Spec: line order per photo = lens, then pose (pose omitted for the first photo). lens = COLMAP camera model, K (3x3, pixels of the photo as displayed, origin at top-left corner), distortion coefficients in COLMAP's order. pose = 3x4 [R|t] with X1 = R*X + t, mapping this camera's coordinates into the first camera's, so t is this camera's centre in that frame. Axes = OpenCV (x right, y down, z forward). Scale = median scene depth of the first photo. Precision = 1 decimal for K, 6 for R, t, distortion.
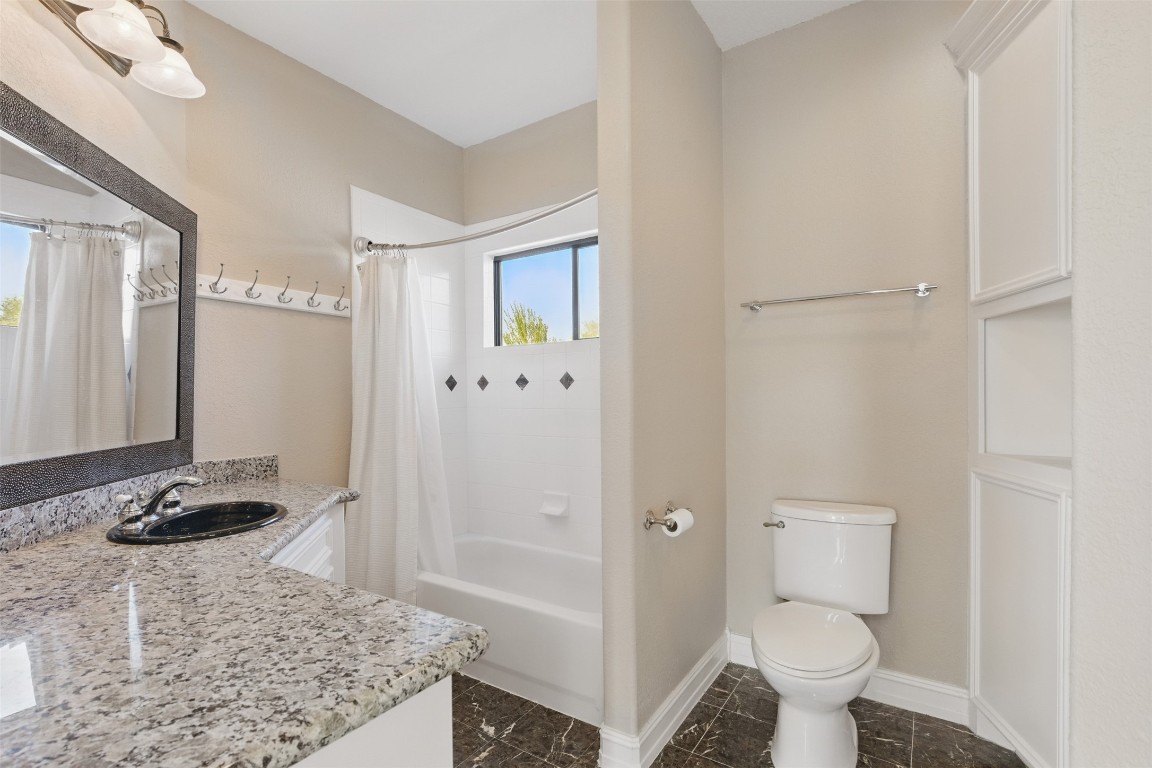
lens RADIAL K [[528.0, 0, 578.5], [0, 528.0, 390.0], [0, 0, 1]] dist [-0.003073, 0.001373]
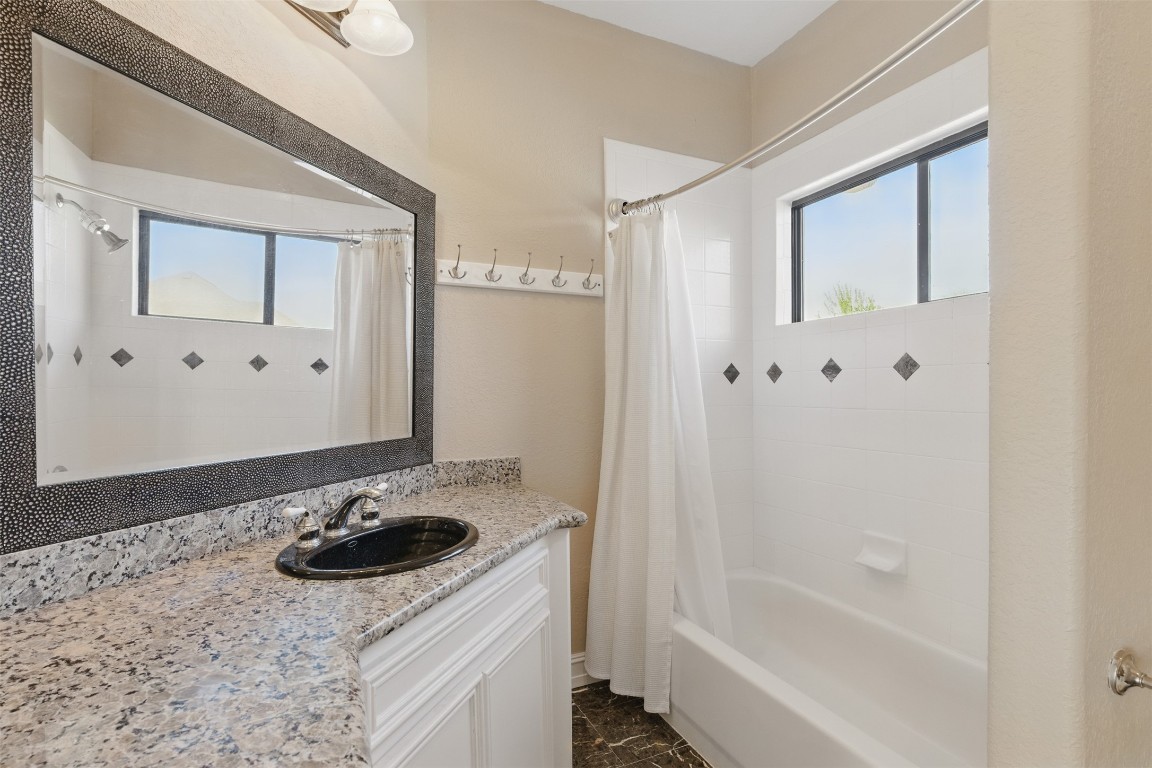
lens RADIAL K [[528.0, 0, 574.7], [0, 528.0, 399.4], [0, 0, 1]] dist [-0.003073, 0.001373]
pose [[0.835255, 0.009800, -0.549776, -0.007874], [0.007496, 0.999545, 0.029206, 0.001099], [0.549812, -0.028515, 0.834802, 0.326503]]
